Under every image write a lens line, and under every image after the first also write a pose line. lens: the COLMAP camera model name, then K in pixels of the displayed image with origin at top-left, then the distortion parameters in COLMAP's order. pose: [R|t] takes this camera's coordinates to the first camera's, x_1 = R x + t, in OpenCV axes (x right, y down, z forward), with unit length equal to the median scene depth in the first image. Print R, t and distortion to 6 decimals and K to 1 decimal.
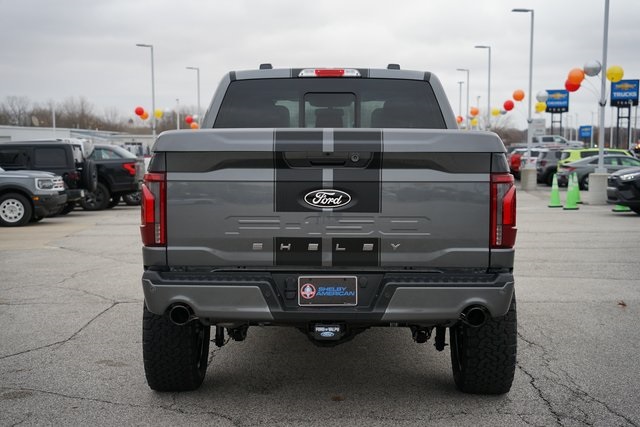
lens RADIAL K [[1018.2, 0, 321.6], [0, 1018.2, 212.6], [0, 0, 1]] dist [0.355255, 0.000000]
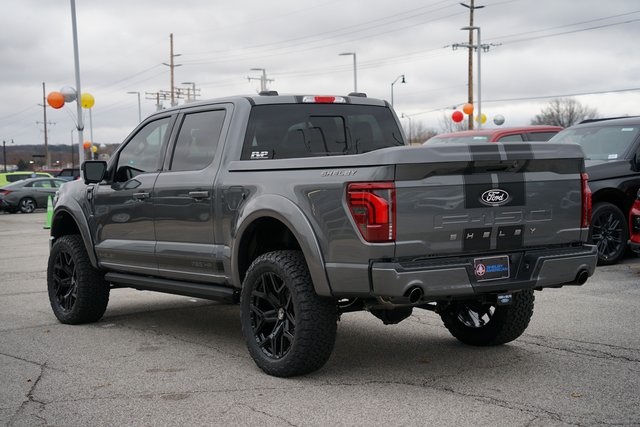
lens RADIAL K [[1018.2, 0, 321.9], [0, 1018.2, 217.5], [0, 0, 1]] dist [0.355255, 0.000000]
pose [[0.825434, -0.053741, 0.561935, -0.908665], [0.064081, 0.997944, 0.001310, -0.003030], [-0.560850, 0.034927, 0.827180, 0.041740]]
